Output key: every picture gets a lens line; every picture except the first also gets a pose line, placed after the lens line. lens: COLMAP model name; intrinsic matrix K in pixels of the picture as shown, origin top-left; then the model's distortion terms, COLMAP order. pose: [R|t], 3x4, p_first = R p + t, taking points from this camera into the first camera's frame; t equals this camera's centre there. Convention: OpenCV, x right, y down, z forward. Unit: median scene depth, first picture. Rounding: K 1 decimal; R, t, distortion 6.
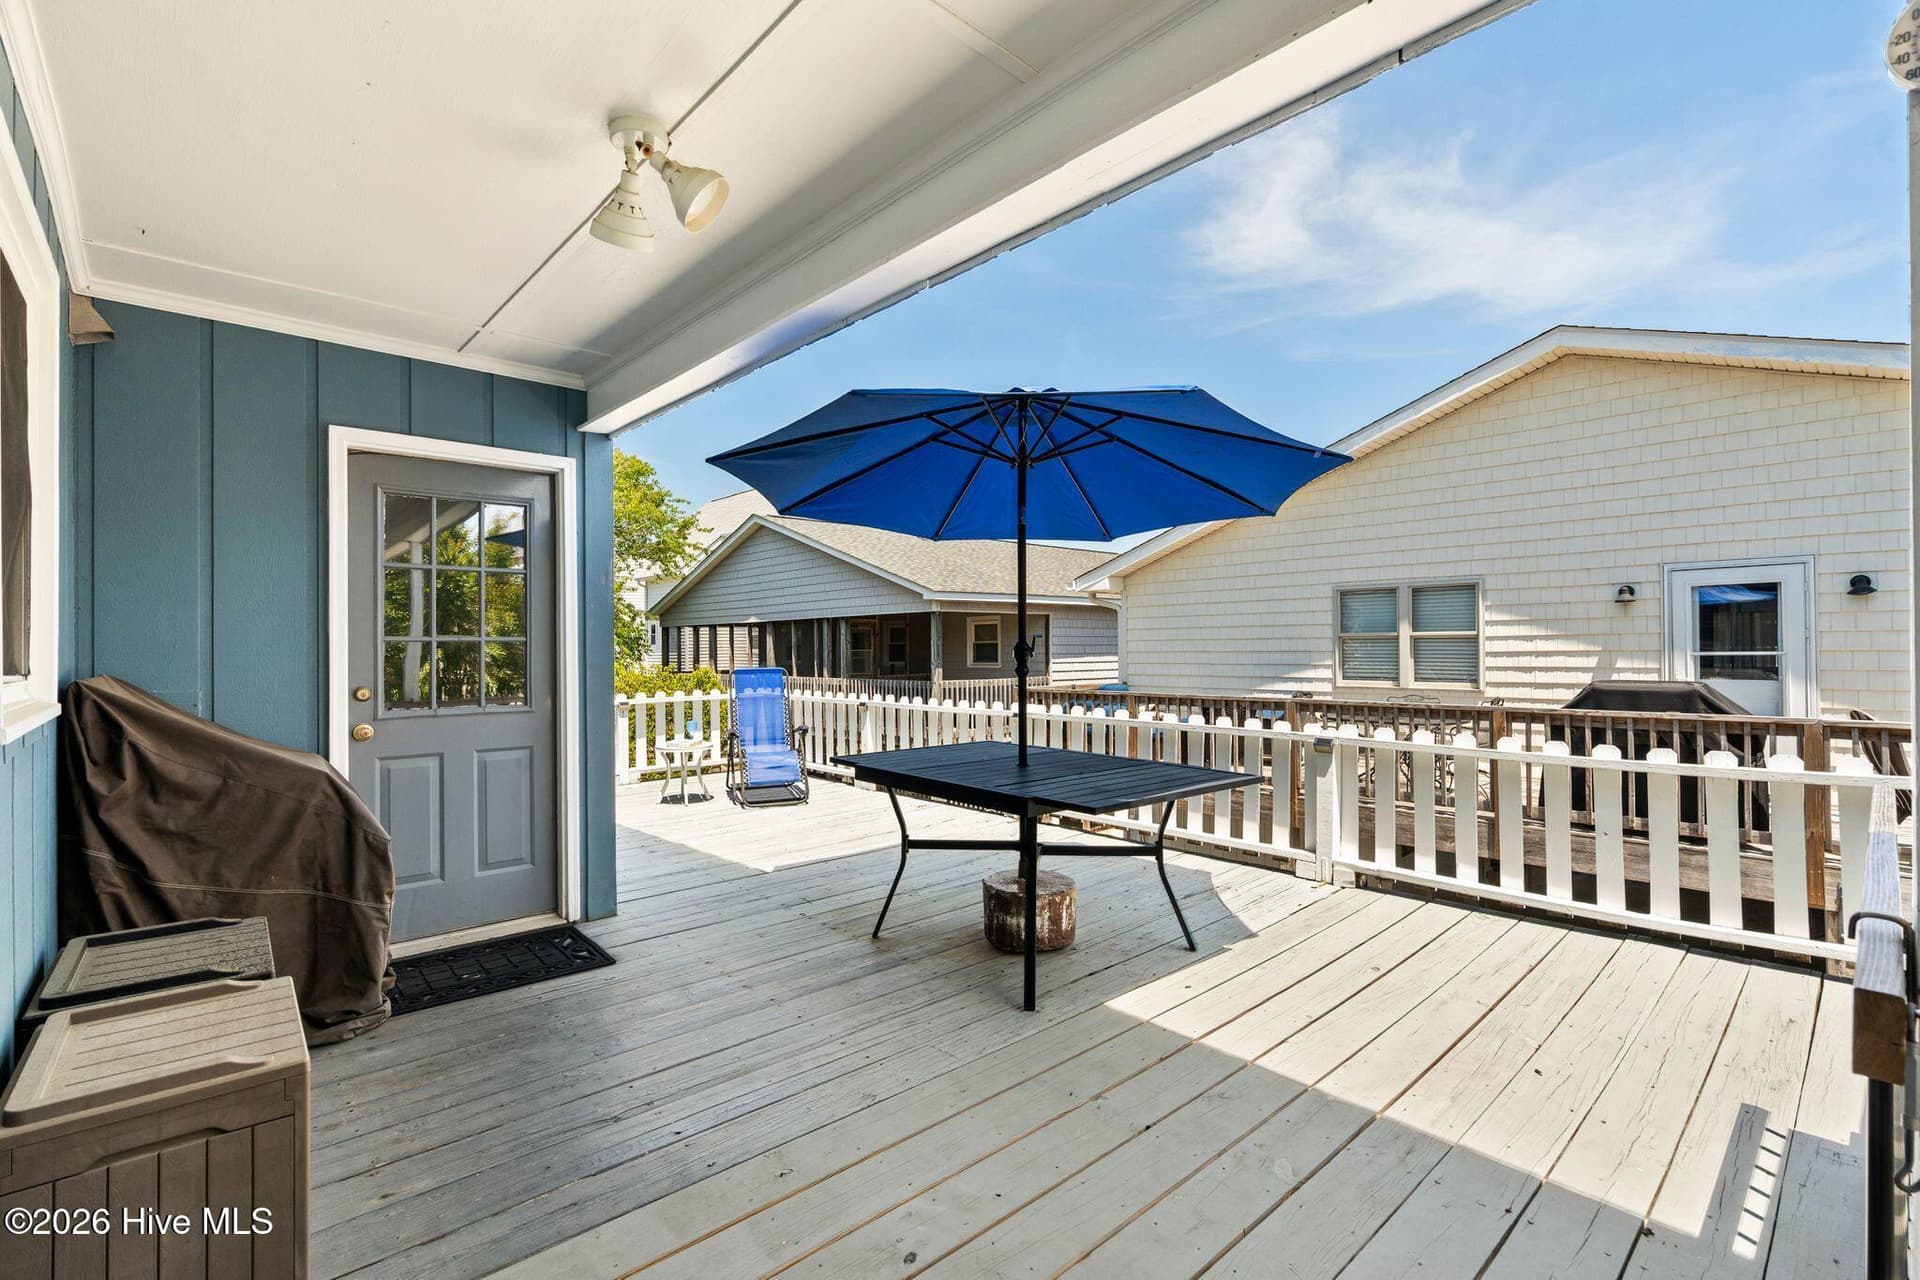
lens RADIAL K [[847.7, 0, 963.2], [0, 847.7, 637.0], [0, 0, 1]] dist [-0.034618, 0.003397]
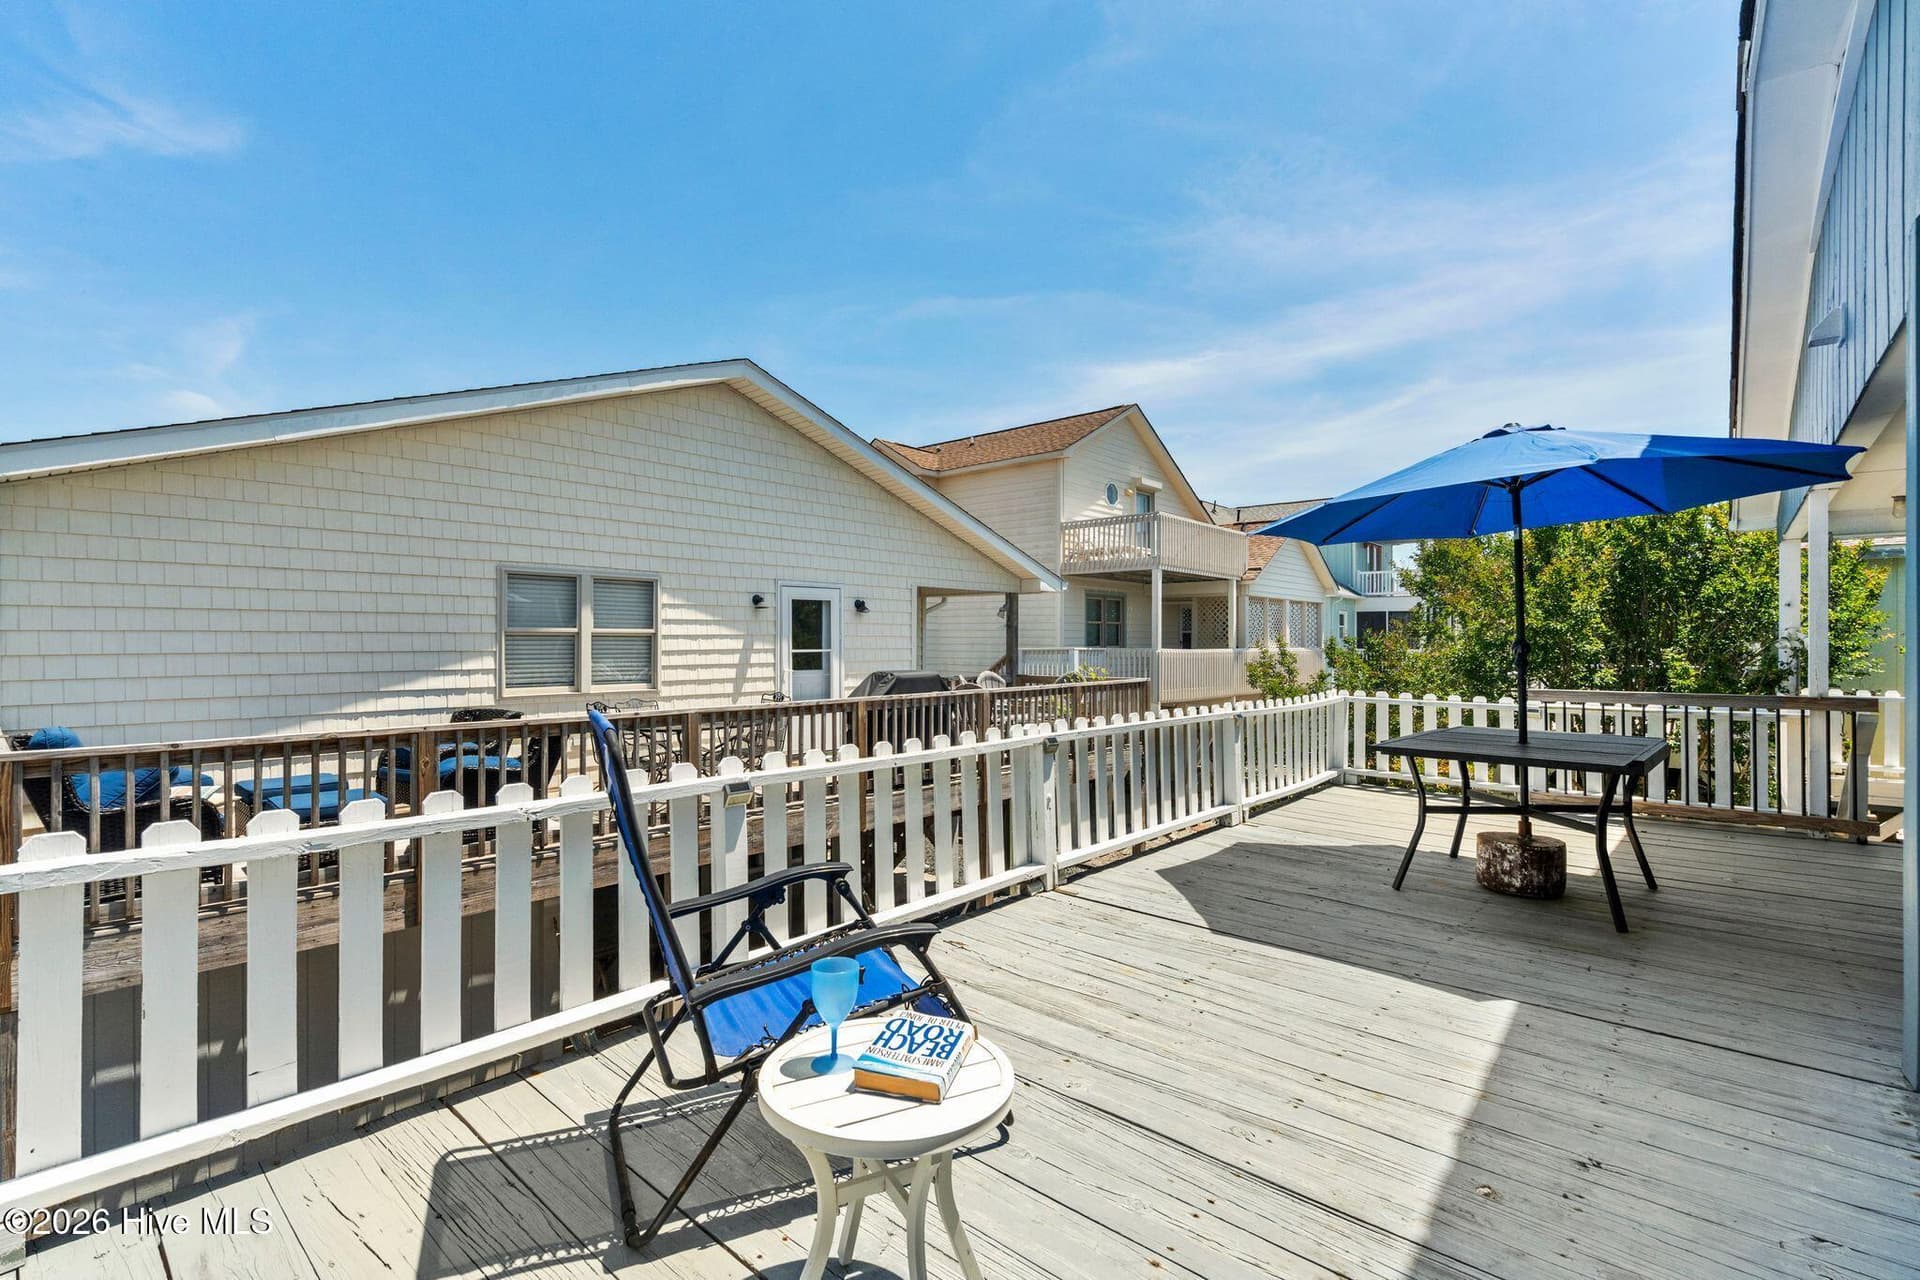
lens RADIAL K [[847.7, 0, 962.3], [0, 847.7, 639.0], [0, 0, 1]] dist [-0.034618, 0.003397]
pose [[-0.138744, 0.001616, 0.990327, -0.408871], [-0.016865, 0.999850, -0.003995, 0.002243], [-0.990185, -0.017256, -0.138696, 0.781341]]
